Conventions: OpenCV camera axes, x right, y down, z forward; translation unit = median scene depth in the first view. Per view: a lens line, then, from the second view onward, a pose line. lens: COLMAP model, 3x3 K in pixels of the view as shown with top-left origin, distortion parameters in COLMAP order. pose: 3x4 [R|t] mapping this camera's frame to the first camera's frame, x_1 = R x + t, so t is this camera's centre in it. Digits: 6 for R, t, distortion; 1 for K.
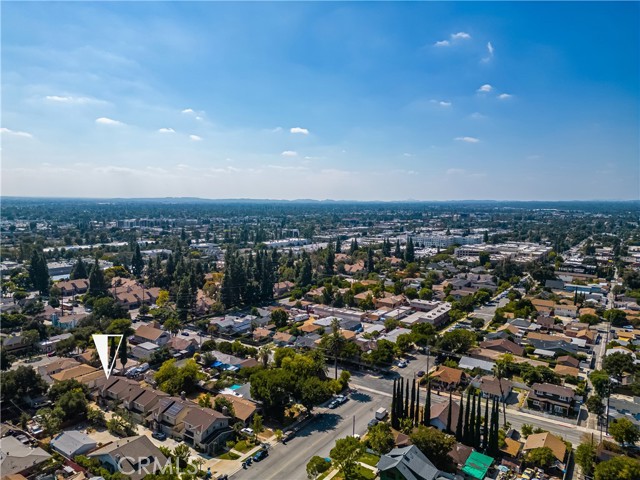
lens RADIAL K [[446.5, 0, 320.0], [0, 446.5, 240.0], [0, 0, 1]] dist [0.072067, -0.065763]
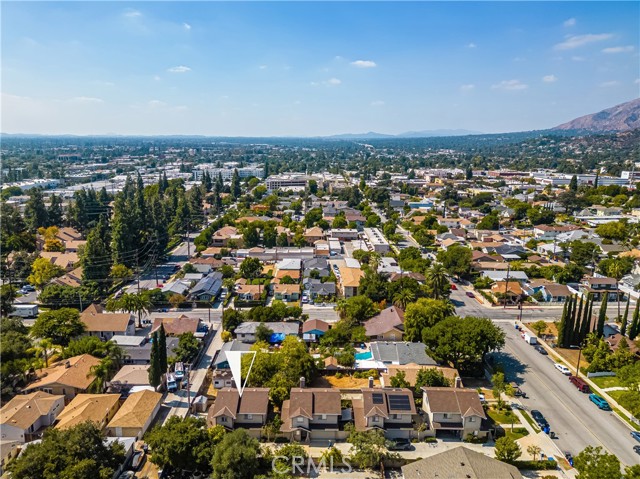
lens RADIAL K [[458.3, 0, 320.0], [0, 458.3, 239.5], [0, 0, 1]] dist [0.049365, -0.001994]
pose [[0.815160, -0.125954, 0.565376, -0.430798], [0.050289, 0.987775, 0.147550, 0.012896], [-0.577049, -0.091845, 0.811529, 0.291094]]
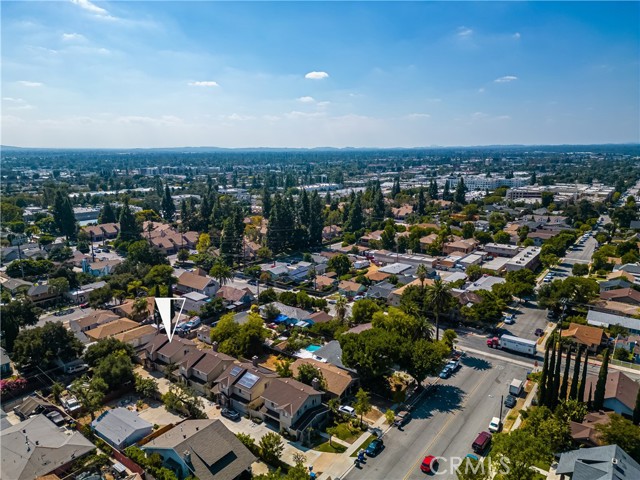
lens RADIAL K [[446.5, 0, 320.0], [0, 446.5, 240.0], [0, 0, 1]] dist [0.072067, -0.065763]
pose [[0.999037, -0.005154, -0.043568, -0.092285], [0.010008, 0.993666, 0.111927, 0.031535], [0.042715, -0.112256, 0.992761, 0.155506]]
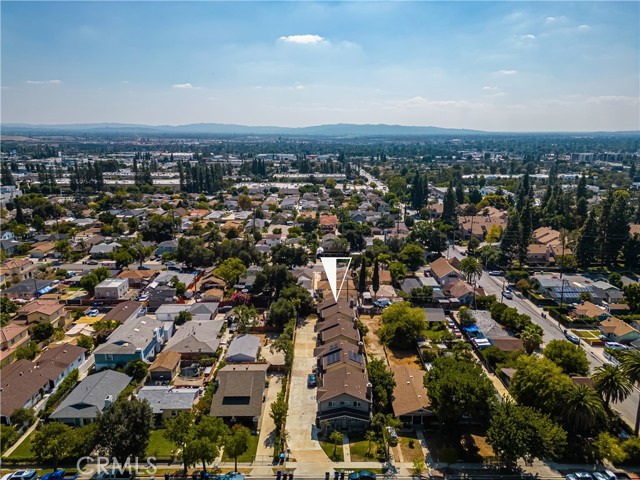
lens RADIAL K [[446.5, 0, 320.0], [0, 446.5, 240.0], [0, 0, 1]] dist [0.072067, -0.065763]
pose [[0.572036, 0.182422, -0.799685, 0.139795], [-0.069424, 0.982224, 0.174402, 0.020416], [0.817285, -0.044247, 0.574532, 0.298148]]
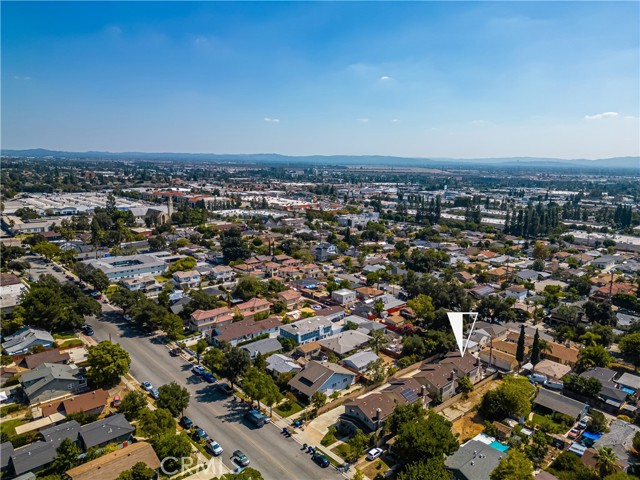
lens RADIAL K [[446.5, 0, 320.0], [0, 446.5, 240.0], [0, 0, 1]] dist [0.072067, -0.065763]
pose [[-0.224532, 0.154908, -0.962075, 0.314133], [-0.110053, 0.976936, 0.182985, -0.045061], [0.968232, 0.146965, -0.202306, 0.551184]]
